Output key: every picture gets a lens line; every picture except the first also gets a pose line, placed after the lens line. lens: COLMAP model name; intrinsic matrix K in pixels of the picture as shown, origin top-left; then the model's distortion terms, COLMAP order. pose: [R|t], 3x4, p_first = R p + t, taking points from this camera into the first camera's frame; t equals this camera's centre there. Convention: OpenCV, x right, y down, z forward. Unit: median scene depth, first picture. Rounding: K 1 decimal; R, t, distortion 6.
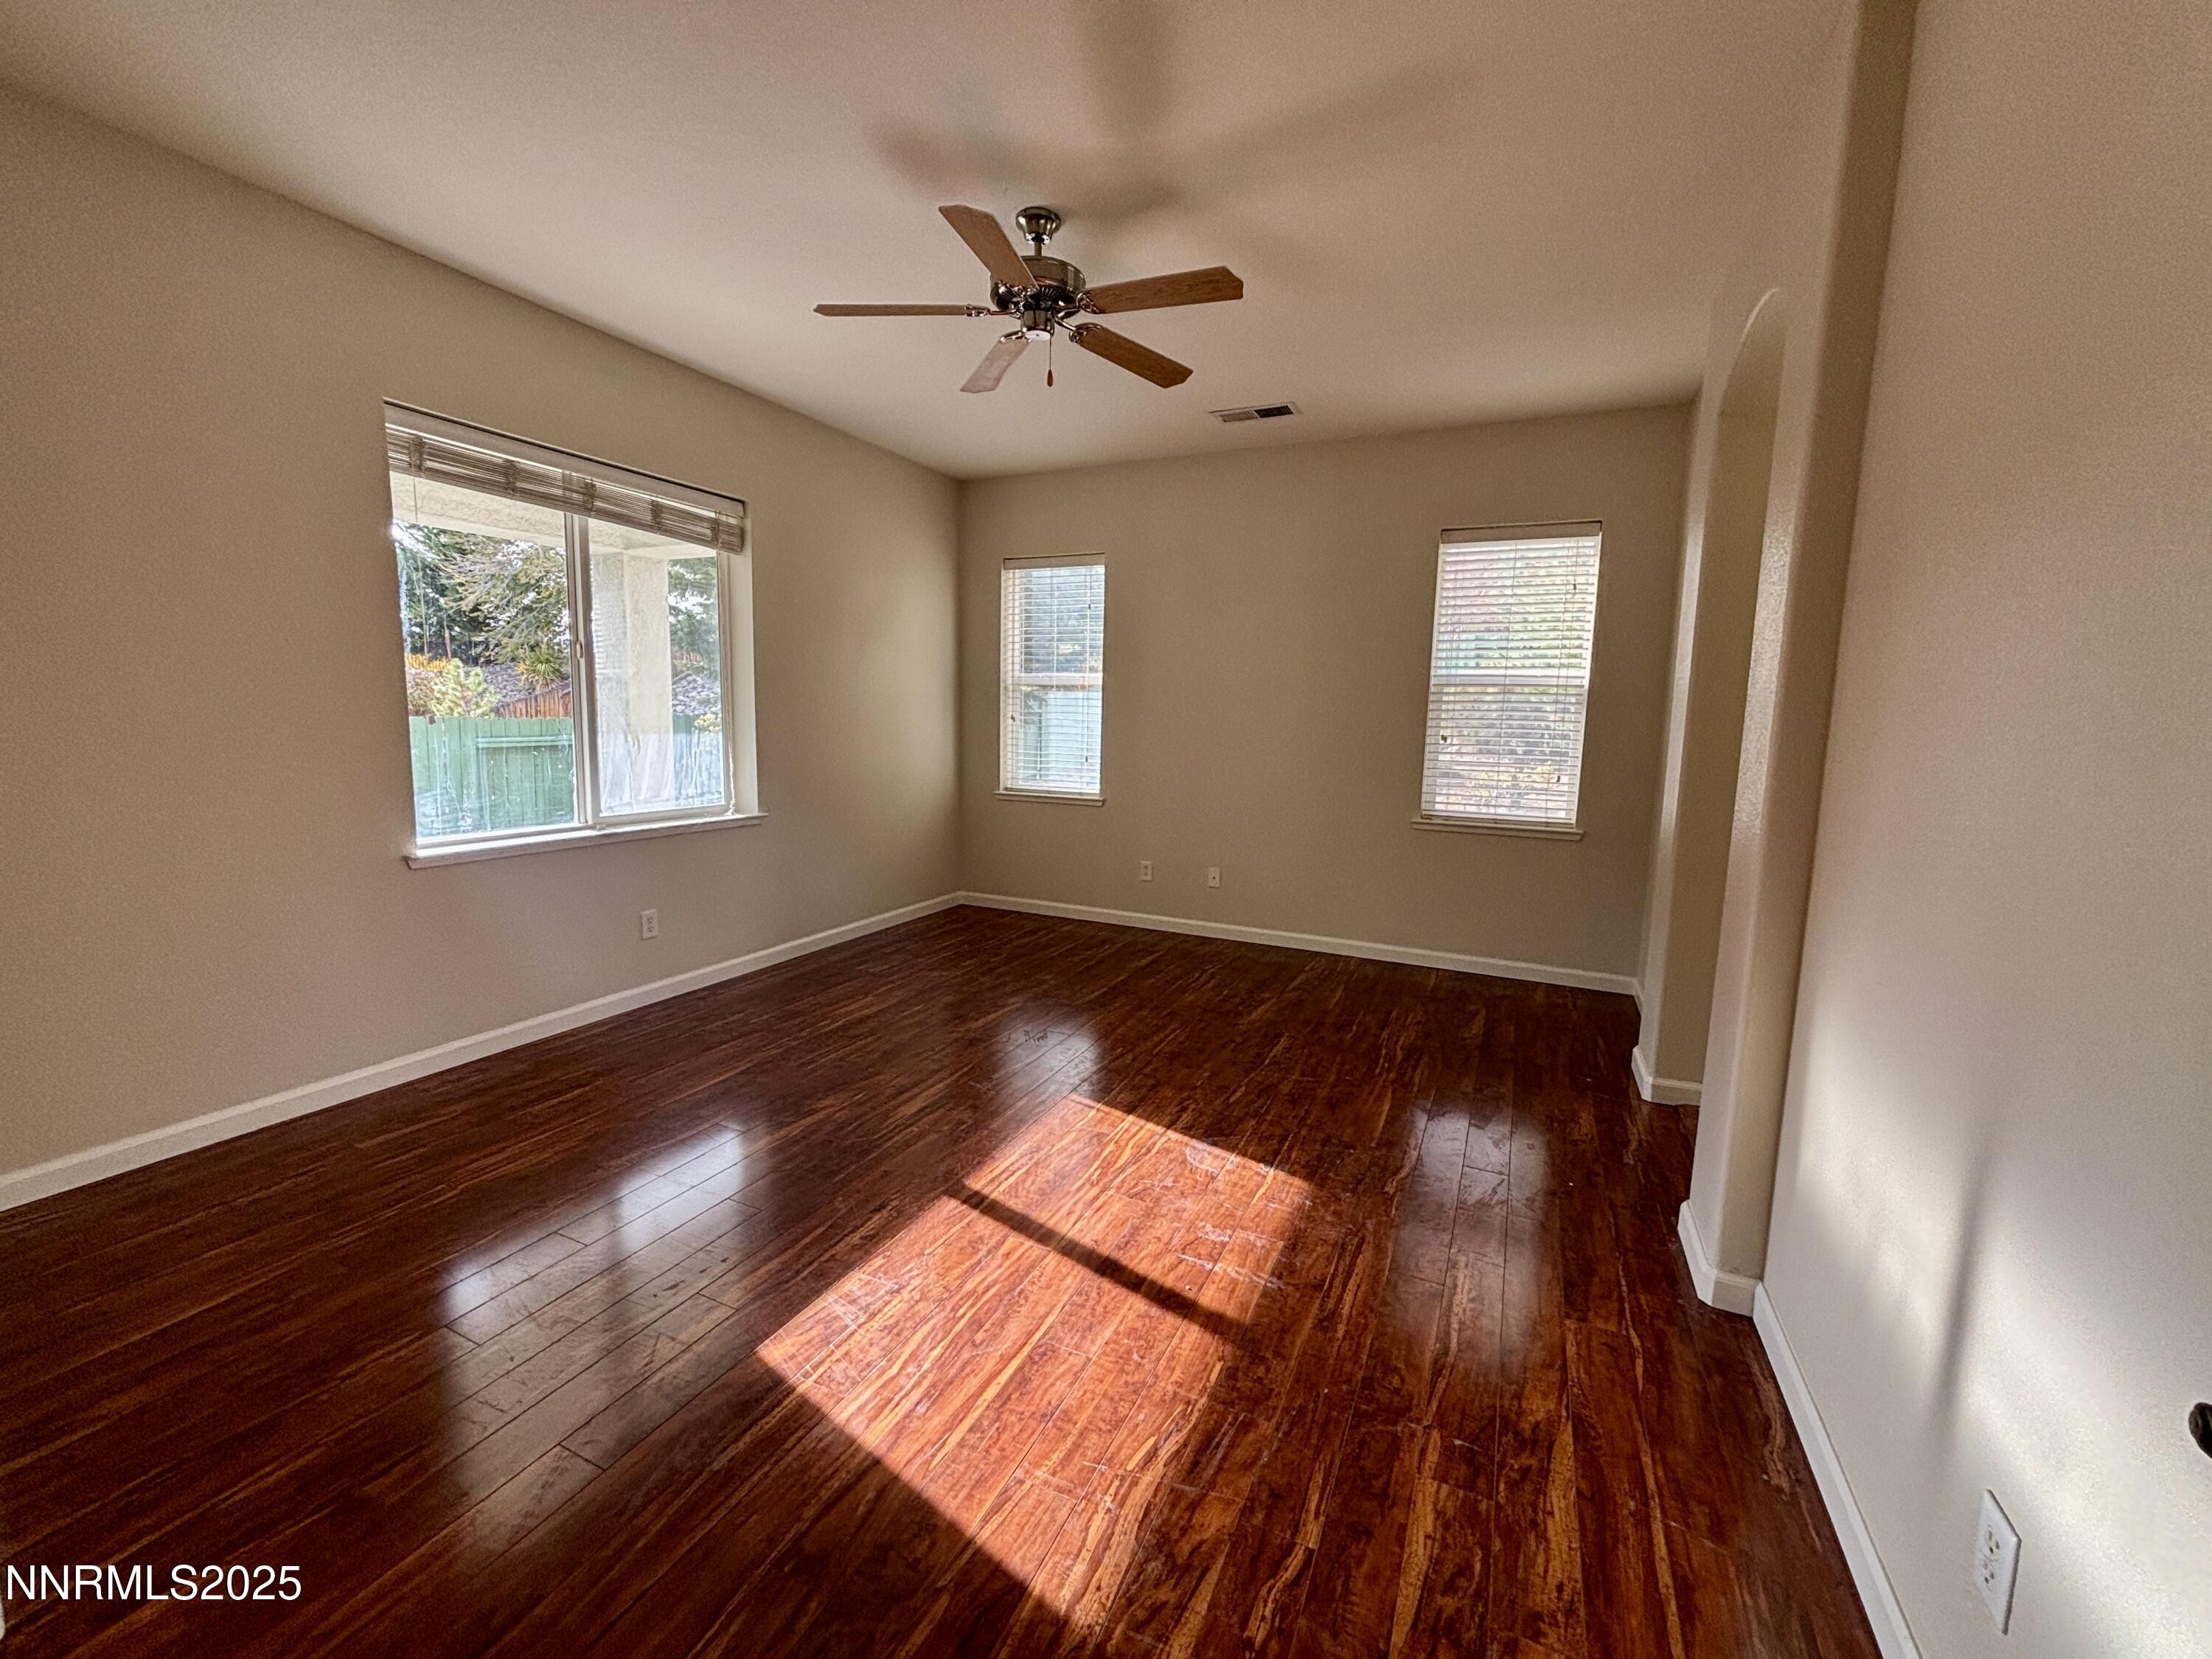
lens RADIAL K [[893.1, 0, 1092.7], [0, 893.1, 824.0], [0, 0, 1]] dist [0.007614, -0.000359]
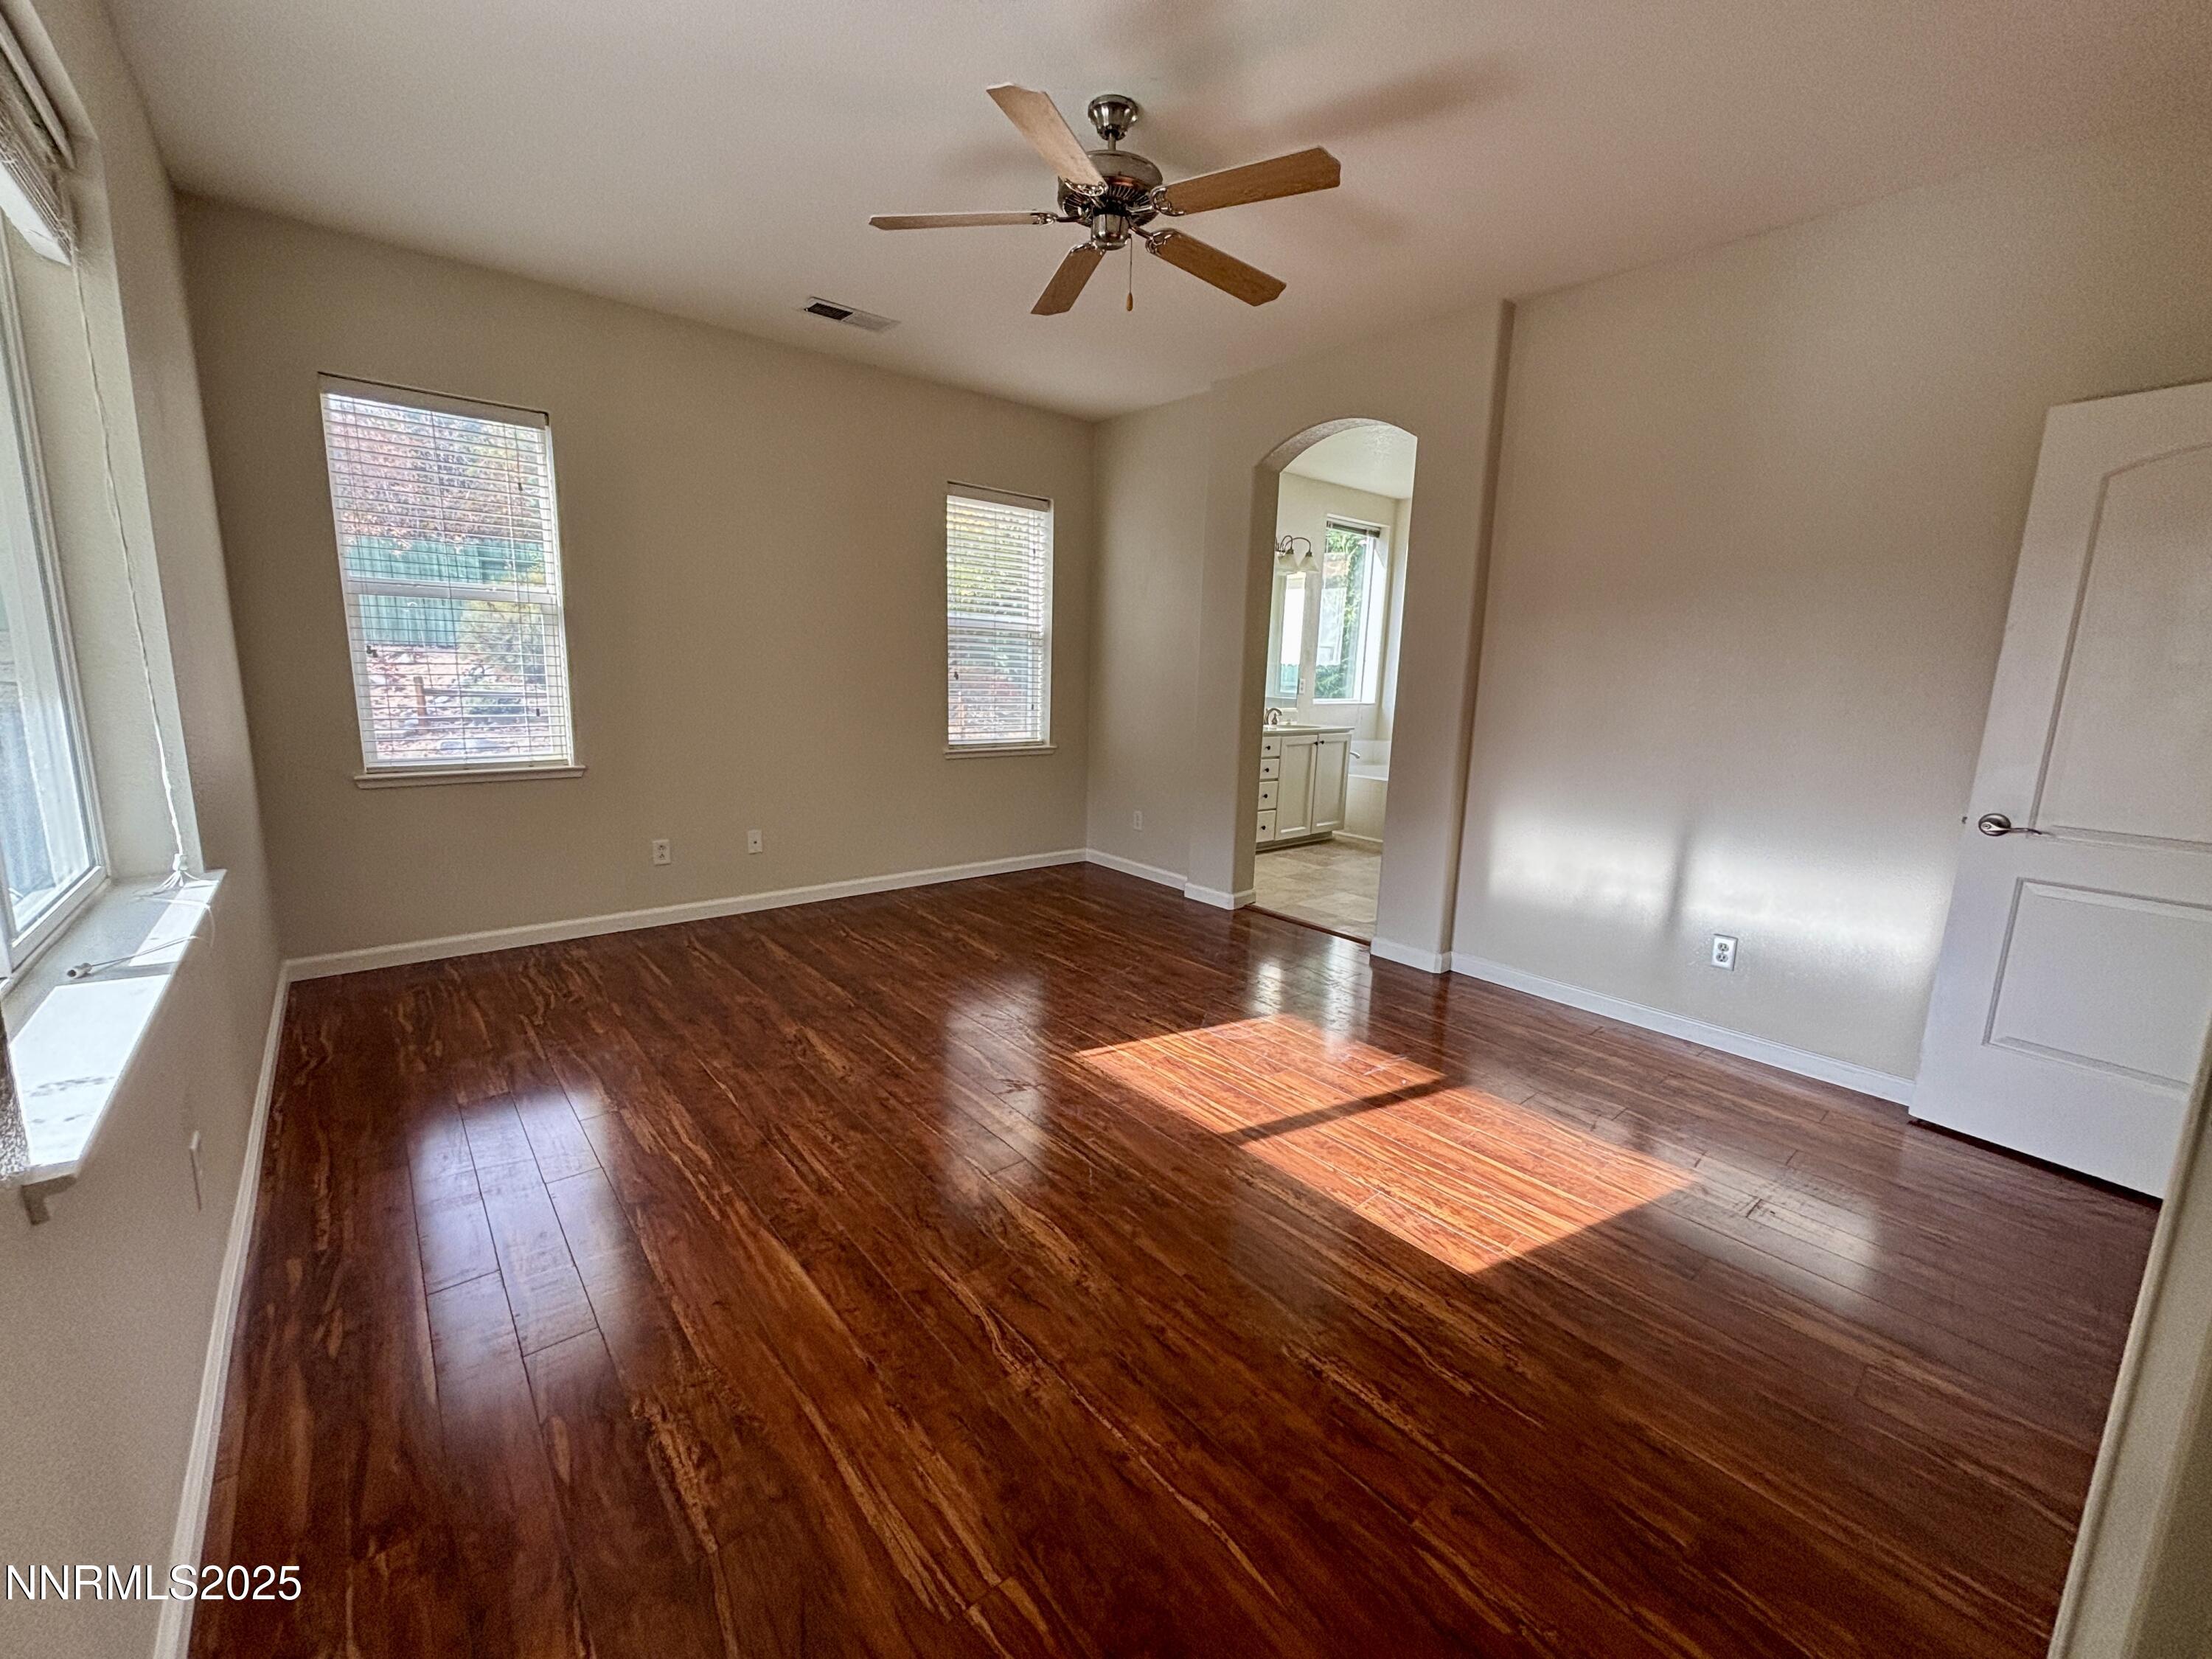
lens RADIAL K [[893.1, 0, 1103.9], [0, 893.1, 833.4], [0, 0, 1]] dist [0.007614, -0.000359]
pose [[0.412352, -0.184398, 0.892168, -0.788007], [0.100331, 0.982536, 0.156704, -0.080567], [-0.905483, 0.024895, 0.423651, 0.514577]]
